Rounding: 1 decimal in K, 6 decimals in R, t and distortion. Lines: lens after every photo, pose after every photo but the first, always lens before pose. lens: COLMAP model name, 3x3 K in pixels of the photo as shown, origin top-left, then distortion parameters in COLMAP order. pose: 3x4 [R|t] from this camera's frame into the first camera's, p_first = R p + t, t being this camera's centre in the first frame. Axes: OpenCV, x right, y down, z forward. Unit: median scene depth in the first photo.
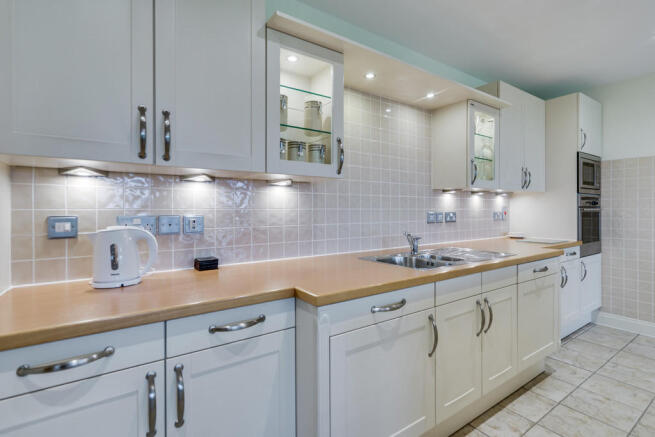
lens RADIAL K [[311.9, 0, 327.3], [0, 311.9, 212.6], [0, 0, 1]] dist [0.005514, 0.000118]
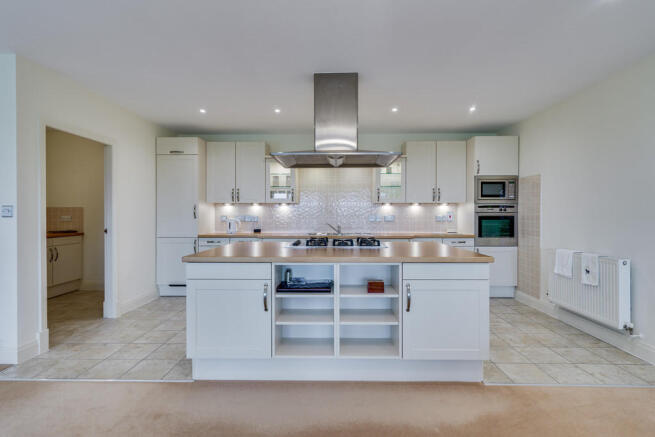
lens RADIAL K [[311.9, 0, 328.9], [0, 311.9, 216.5], [0, 0, 1]] dist [0.005514, 0.000118]
pose [[0.814244, 0.005065, -0.580501, 1.577689], [-0.007752, 0.999968, -0.002149, 0.014252], [0.580472, 0.006250, 0.814257, -0.901674]]
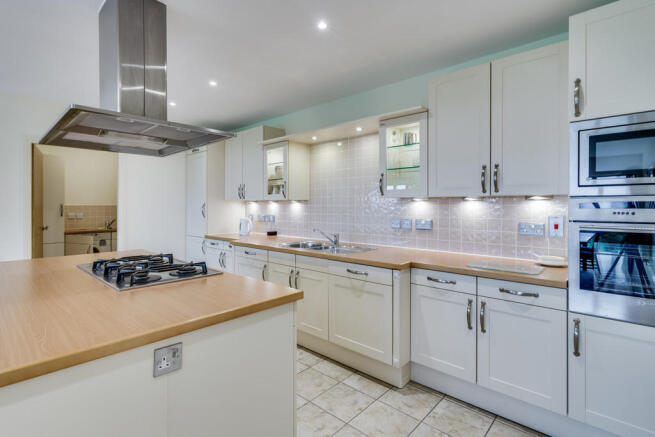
lens RADIAL K [[317.9, 0, 324.3], [0, 317.9, 209.6], [0, 0, 1]] dist [-0.002702, -0.000094]
pose [[0.224029, 0.015585, -0.974458, 1.799900], [-0.010069, 0.999856, 0.013676, -0.061896], [0.974530, 0.006748, 0.224154, 0.631037]]
